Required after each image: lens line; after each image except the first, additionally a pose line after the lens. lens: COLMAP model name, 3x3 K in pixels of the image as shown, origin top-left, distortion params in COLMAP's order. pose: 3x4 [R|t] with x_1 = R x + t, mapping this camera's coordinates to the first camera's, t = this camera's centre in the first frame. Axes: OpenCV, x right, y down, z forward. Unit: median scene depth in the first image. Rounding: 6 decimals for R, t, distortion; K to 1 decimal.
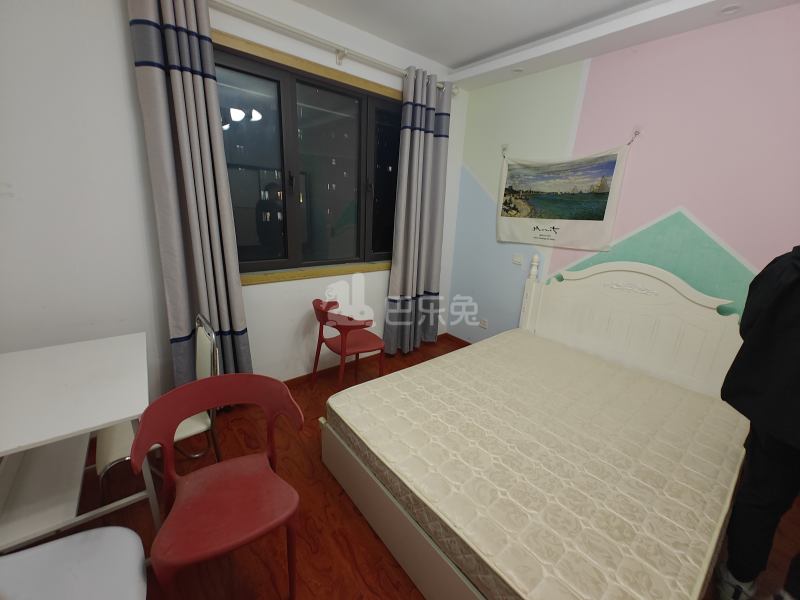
lens RADIAL K [[330.7, 0, 400.0], [0, 330.7, 300.0], [0, 0, 1]] dist [0.012810, -0.000011]
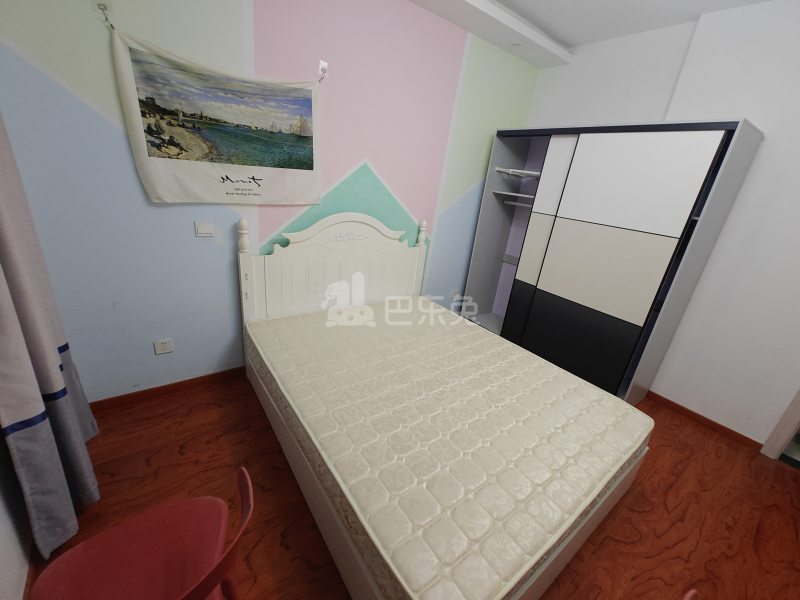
lens RADIAL K [[330.7, 0, 400.0], [0, 330.7, 300.0], [0, 0, 1]] dist [0.012810, -0.000011]
pose [[0.034541, -0.402678, 0.914690, -0.327180], [0.173424, 0.903766, 0.391320, -0.222237], [-0.984241, 0.145113, 0.101051, 0.700391]]
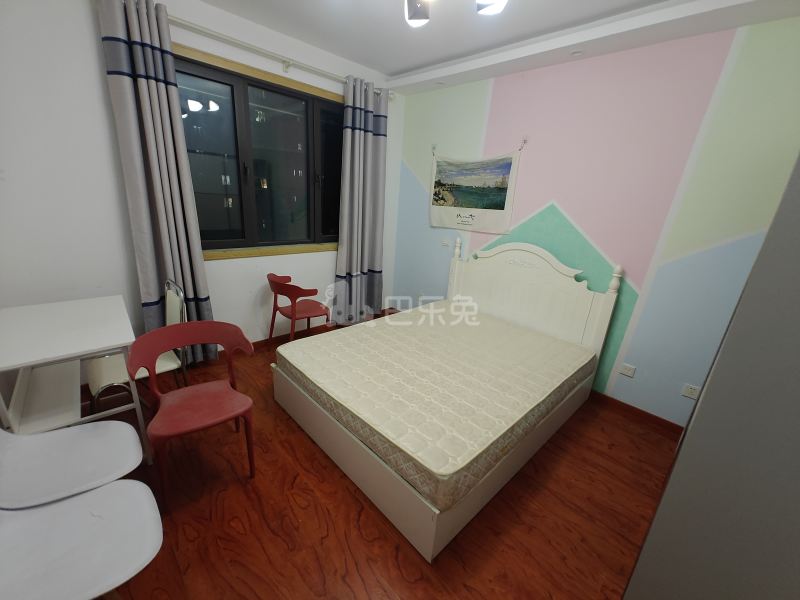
lens RADIAL K [[330.7, 0, 400.0], [0, 330.7, 300.0], [0, 0, 1]] dist [0.012810, -0.000011]
pose [[0.996134, -0.007516, 0.087525, 0.101740], [0.004679, 0.999458, 0.032575, 0.056557], [-0.087723, -0.032040, 0.995630, -0.216248]]
